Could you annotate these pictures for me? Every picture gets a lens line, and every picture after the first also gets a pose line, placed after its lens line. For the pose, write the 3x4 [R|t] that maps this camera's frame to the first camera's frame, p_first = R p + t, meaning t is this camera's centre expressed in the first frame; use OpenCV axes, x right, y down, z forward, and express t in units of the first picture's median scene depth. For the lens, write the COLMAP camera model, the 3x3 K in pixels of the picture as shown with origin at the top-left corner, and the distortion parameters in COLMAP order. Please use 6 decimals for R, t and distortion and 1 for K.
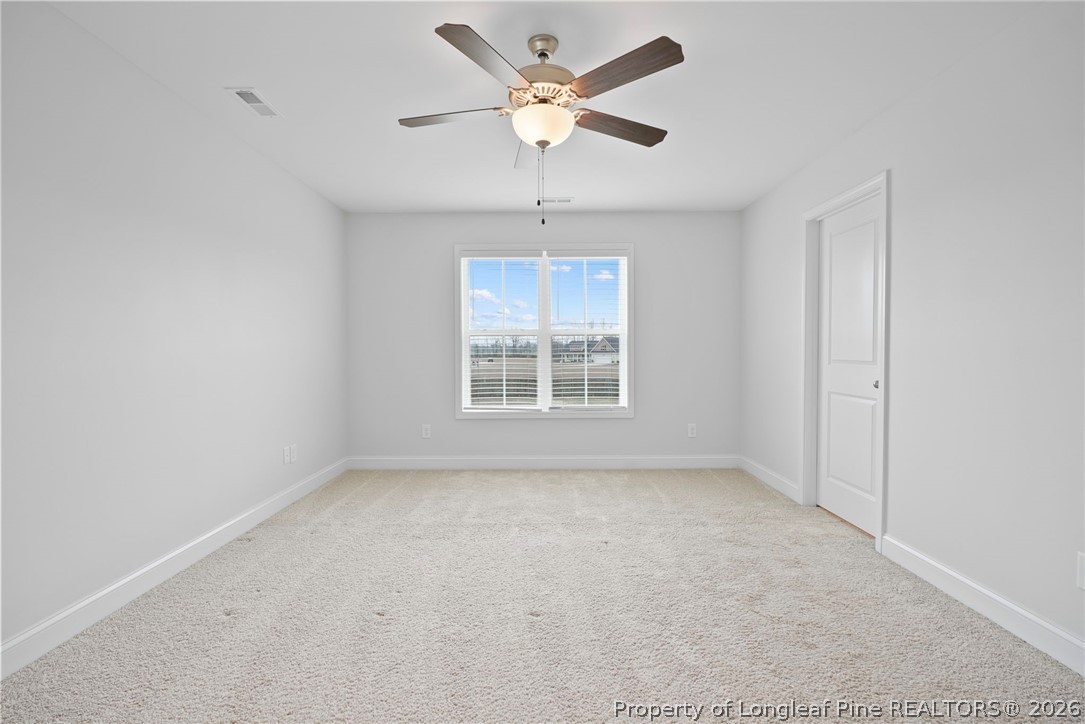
lens RADIAL K [[490.5, 0, 547.1], [0, 490.5, 358.0], [0, 0, 1]] dist [-0.011227, 0.004119]
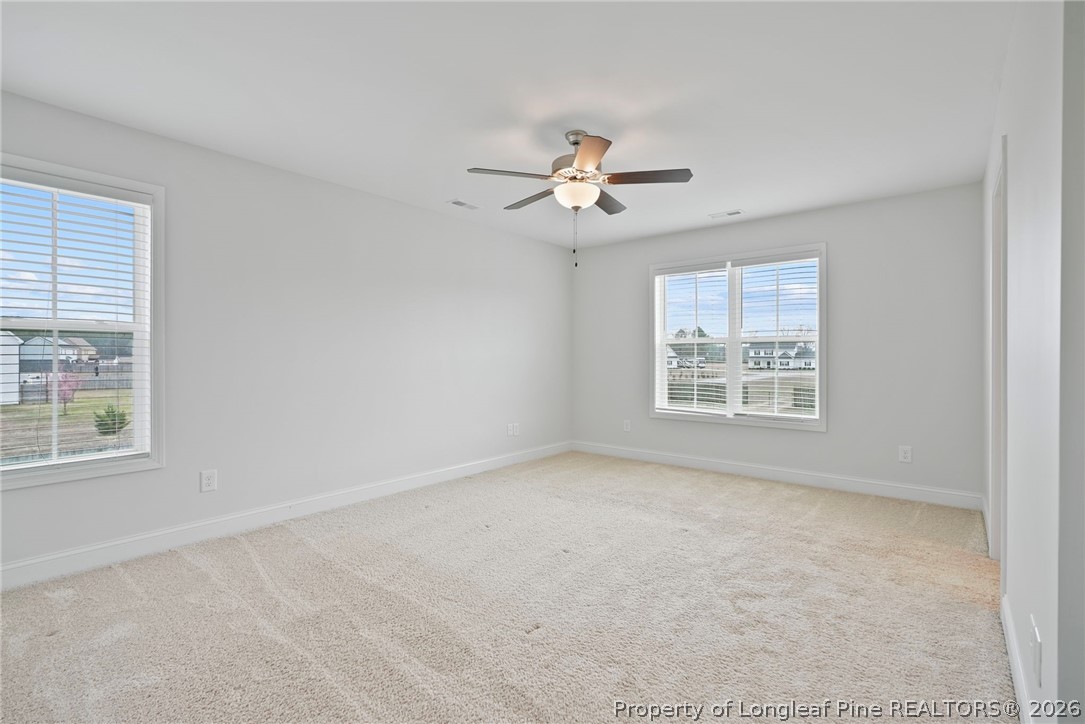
lens RADIAL K [[490.5, 0, 536.4], [0, 490.5, 357.8], [0, 0, 1]] dist [-0.011227, 0.004119]
pose [[0.771272, 0.005719, -0.636481, 0.428601], [-0.012676, 0.999899, -0.006376, -0.005146], [0.636380, 0.012986, 0.771266, -0.066110]]
